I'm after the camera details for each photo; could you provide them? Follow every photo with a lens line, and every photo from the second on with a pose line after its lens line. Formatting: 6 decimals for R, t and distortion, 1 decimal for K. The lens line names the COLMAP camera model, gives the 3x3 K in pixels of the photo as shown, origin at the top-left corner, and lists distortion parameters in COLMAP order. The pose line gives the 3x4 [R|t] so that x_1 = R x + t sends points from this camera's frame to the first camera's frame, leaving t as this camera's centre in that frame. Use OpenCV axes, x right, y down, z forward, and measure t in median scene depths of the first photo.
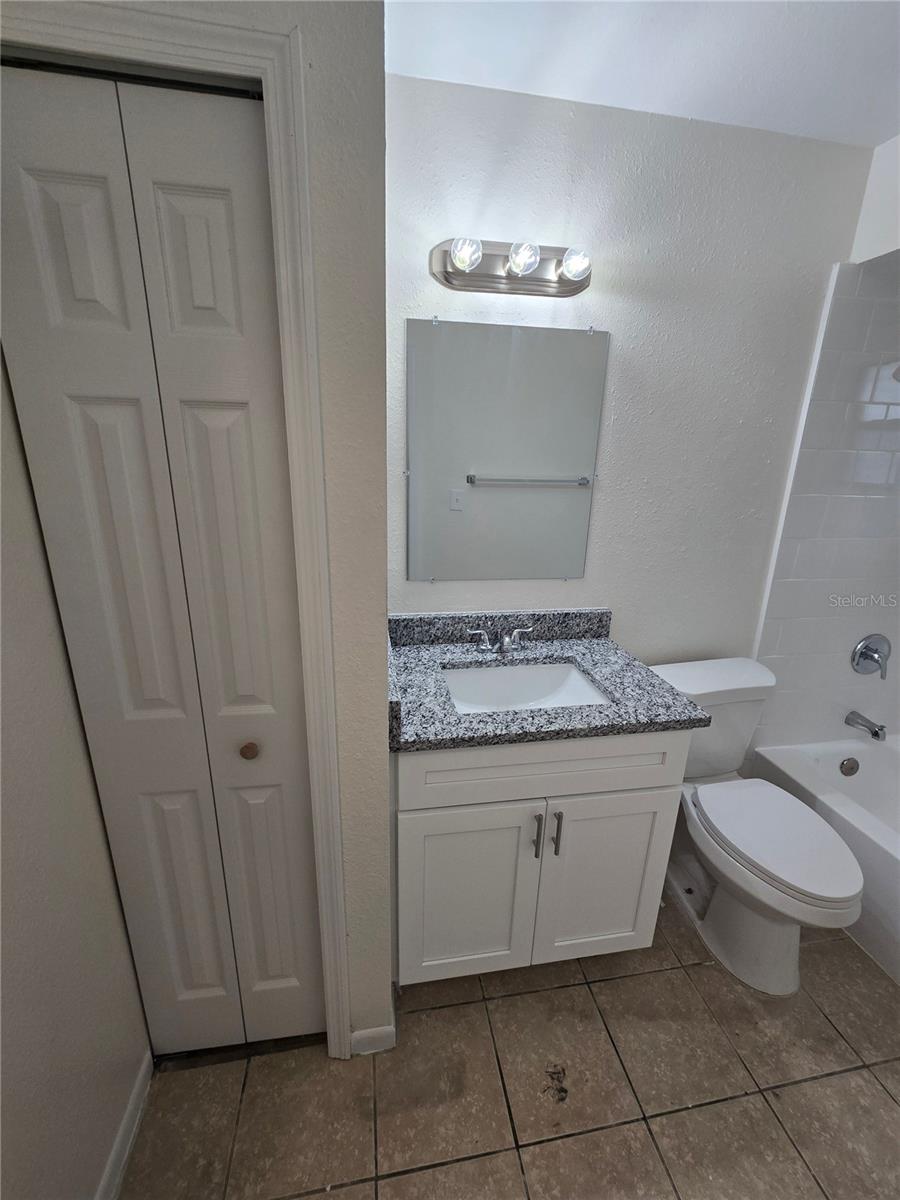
lens RADIAL K [[493.9, 0, 448.0], [0, 493.9, 600.1], [0, 0, 1]] dist [-0.000541, -0.000146]
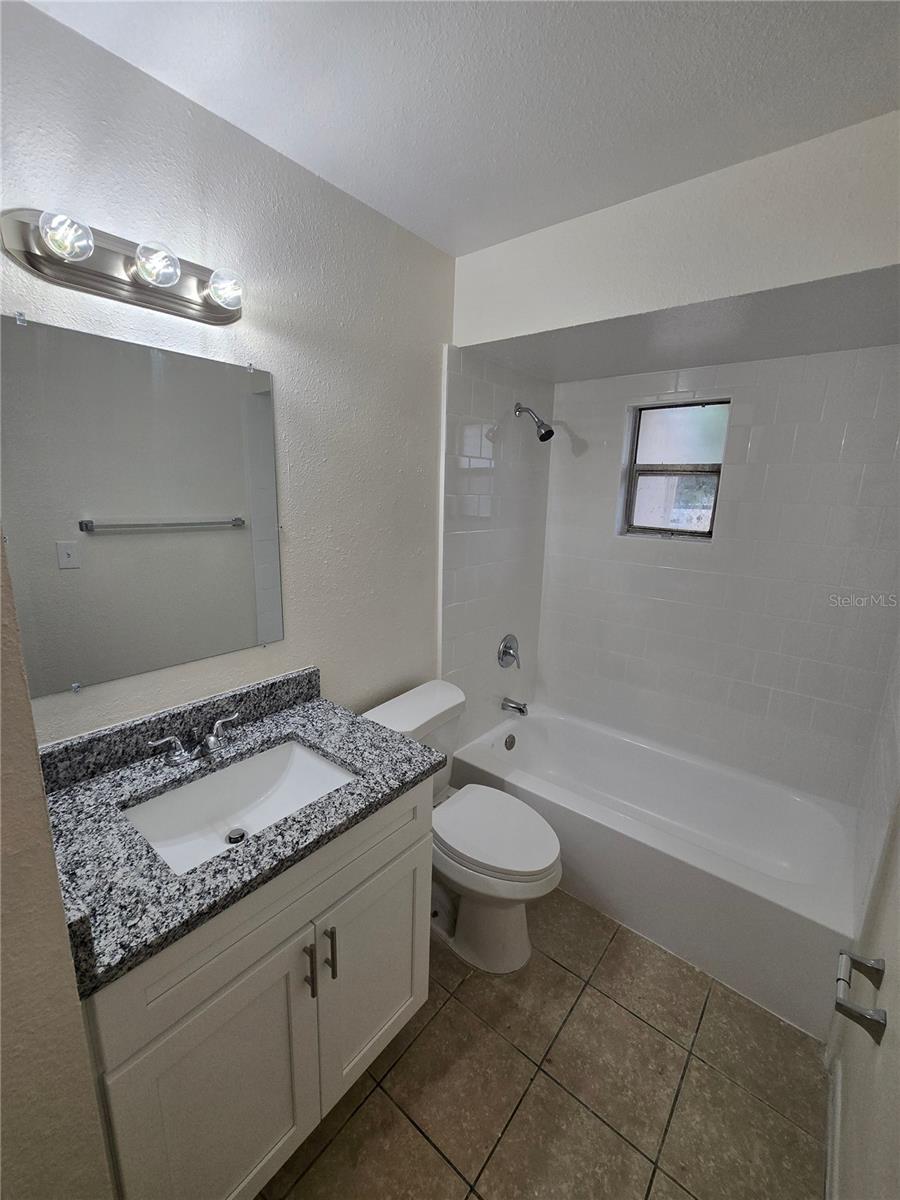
lens RADIAL K [[493.9, 0, 450.7], [0, 493.9, 599.8], [0, 0, 1]] dist [-0.000541, -0.000146]
pose [[0.753231, -0.146050, 0.641336, -0.073060], [0.177858, 0.983939, 0.015182, -0.092189], [-0.633253, 0.102631, 0.767110, 0.145714]]
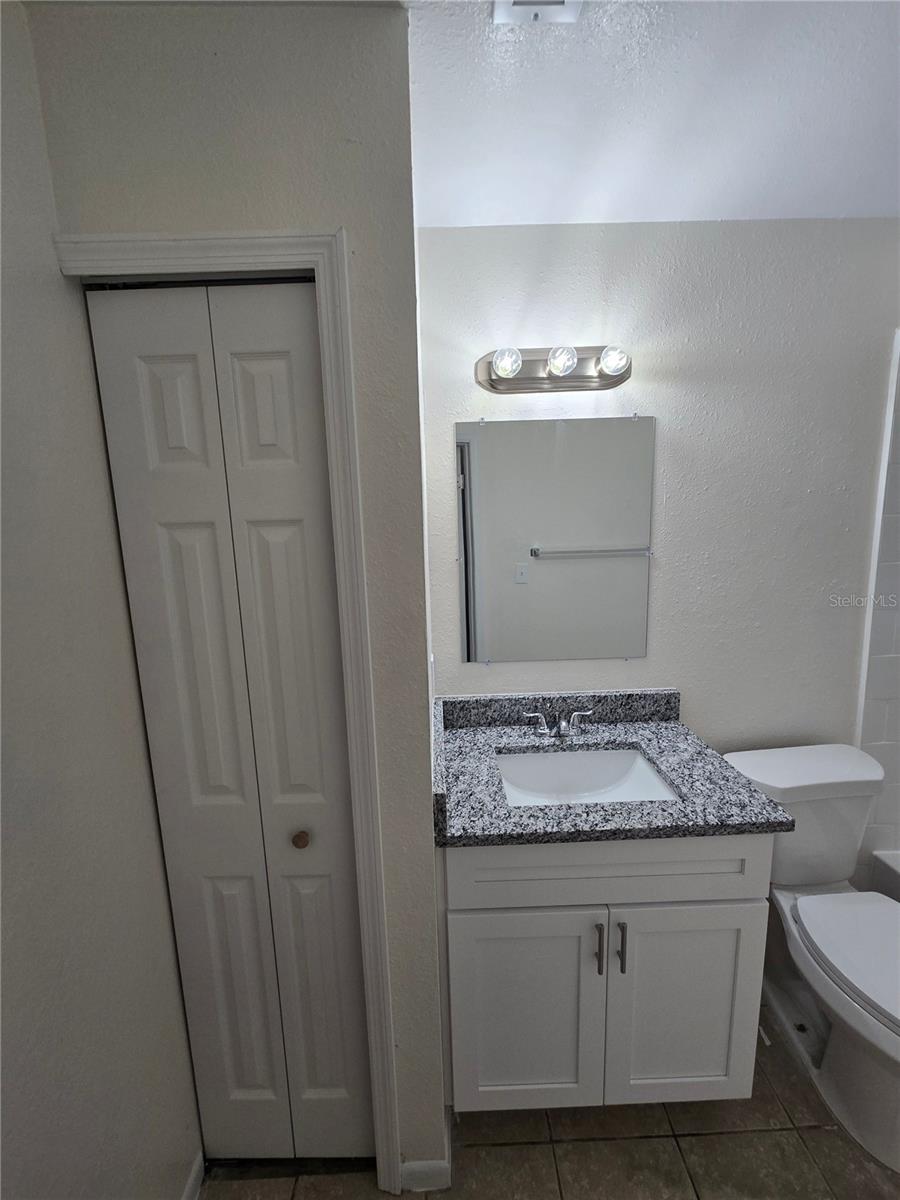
lens RADIAL K [[493.9, 0, 450.1], [0, 493.9, 598.7], [0, 0, 1]] dist [-0.000541, -0.000146]
pose [[0.987150, -0.028737, -0.157194, 0.064092], [0.008400, 0.991669, -0.128540, -0.045561], [0.159578, 0.125568, 0.979167, -0.019057]]
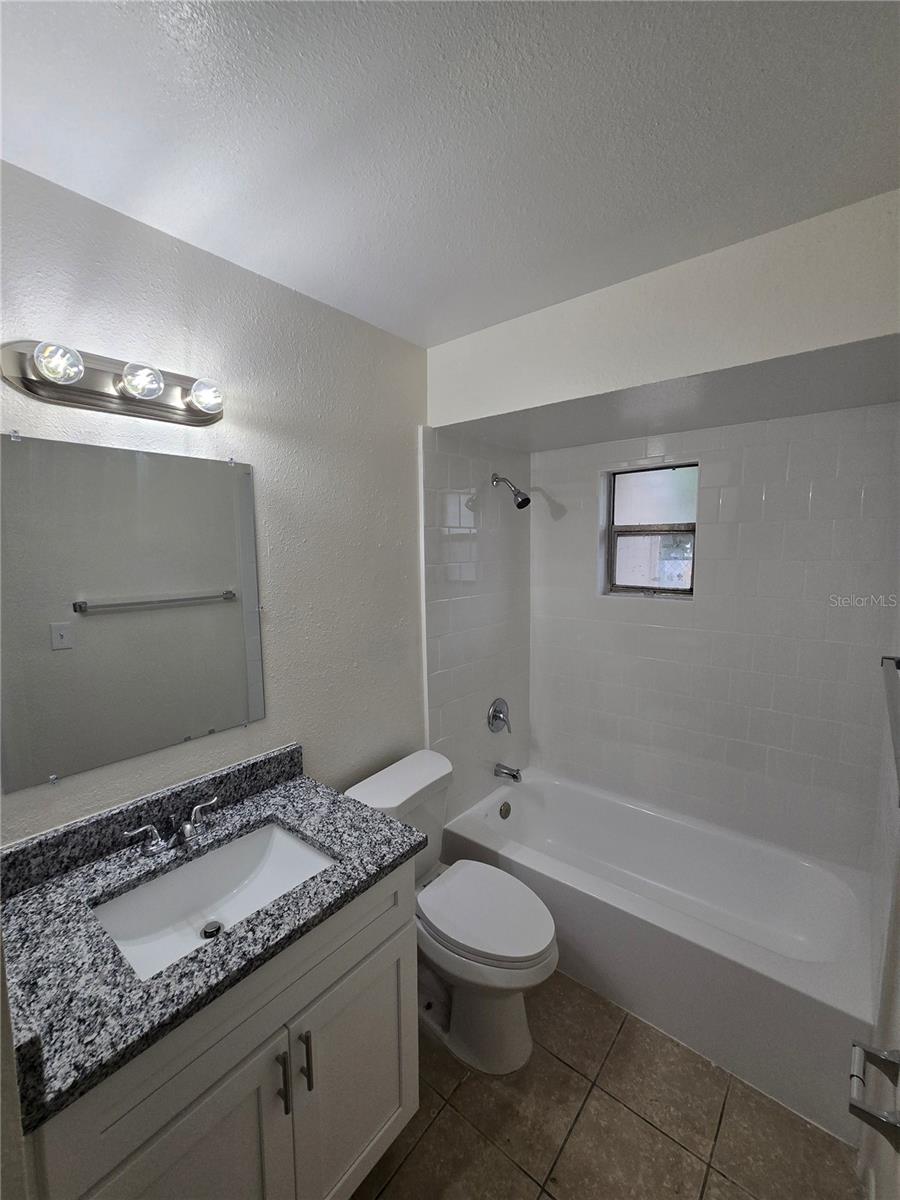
lens RADIAL K [[493.9, 0, 443.2], [0, 493.9, 603.0], [0, 0, 1]] dist [-0.000541, -0.000146]
pose [[0.758187, -0.107334, 0.643143, -0.042245], [0.214493, 0.972518, -0.090558, -0.118662], [-0.615748, 0.206609, 0.760373, 0.095278]]
